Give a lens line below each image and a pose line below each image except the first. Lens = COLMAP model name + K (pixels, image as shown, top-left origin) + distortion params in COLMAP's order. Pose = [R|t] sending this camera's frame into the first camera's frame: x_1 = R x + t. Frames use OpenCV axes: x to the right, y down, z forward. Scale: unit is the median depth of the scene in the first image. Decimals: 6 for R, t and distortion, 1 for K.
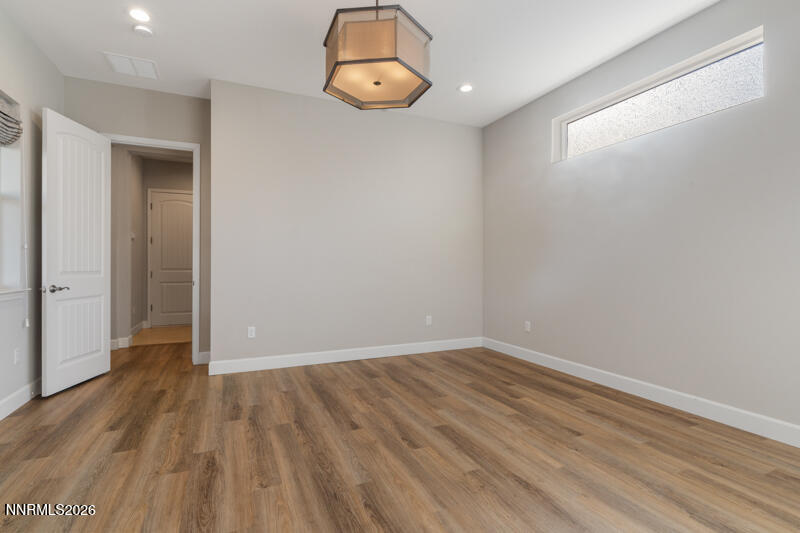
lens RADIAL K [[379.5, 0, 397.0], [0, 379.5, 265.3], [0, 0, 1]] dist [-0.000546, 0.004506]
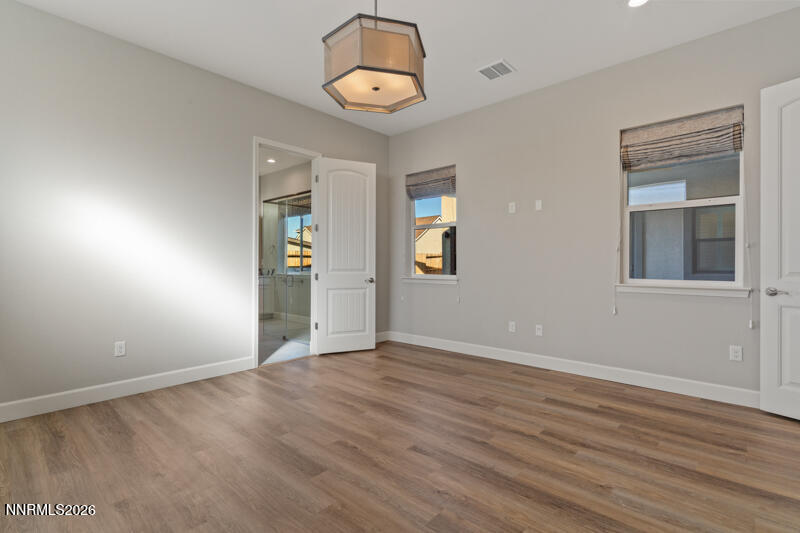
lens RADIAL K [[379.5, 0, 392.8], [0, 379.5, 264.9], [0, 0, 1]] dist [-0.000546, 0.004506]
pose [[-0.921797, -0.002797, -0.387662, 0.253515], [-0.002571, 0.999996, -0.001102, 0.004119], [0.387664, -0.000020, -0.921801, 1.627198]]
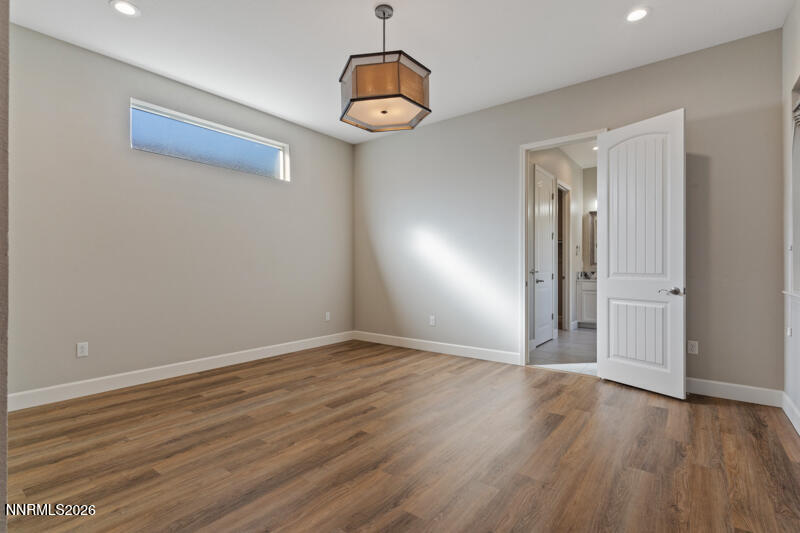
lens RADIAL K [[379.5, 0, 395.6], [0, 379.5, 268.7], [0, 0, 1]] dist [-0.000546, 0.004506]
pose [[-0.461184, -0.003554, 0.887298, -0.917259], [0.000507, 0.999991, 0.004269, 0.002291], [-0.887305, 0.002419, -0.461178, 1.245329]]
